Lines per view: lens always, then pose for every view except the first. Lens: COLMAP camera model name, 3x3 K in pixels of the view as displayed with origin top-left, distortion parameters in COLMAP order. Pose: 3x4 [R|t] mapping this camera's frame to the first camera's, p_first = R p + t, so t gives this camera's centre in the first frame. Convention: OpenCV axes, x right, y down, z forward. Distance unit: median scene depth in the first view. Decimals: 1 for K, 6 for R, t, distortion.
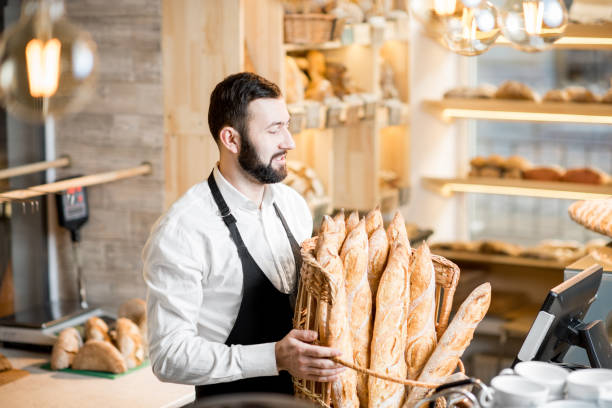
lens RADIAL K [[1535.2, 0, 306.0], [0, 1535.2, 204.0], [0, 0, 1]] dist [-0.079857, -0.218003]
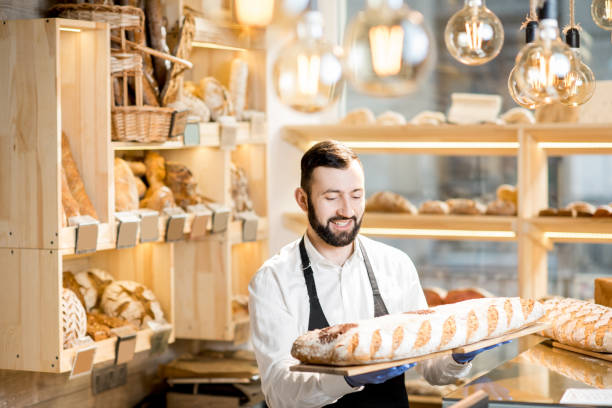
lens RADIAL K [[1562.3, 0, 306.0], [0, 1562.3, 204.0], [0, 0, 1]] dist [-0.089580, -0.269125]
pose [[0.997335, -0.005573, 0.072740, 0.027872], [0.012387, 0.995536, -0.093568, 0.011997], [-0.071894, 0.094220, 0.992952, 0.131863]]
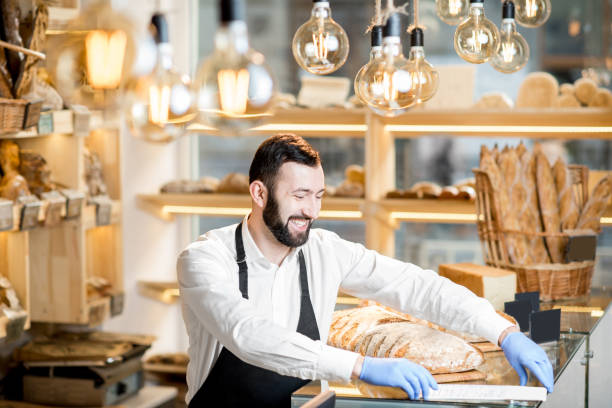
lens RADIAL K [[1562.3, 0, 306.0], [0, 1562.3, 204.0], [0, 0, 1]] dist [-0.089580, -0.269125]
pose [[0.986170, -0.013865, 0.165157, 0.027085], [0.023742, 0.998036, -0.057976, -0.009416], [-0.164029, 0.061095, 0.984562, 0.108899]]
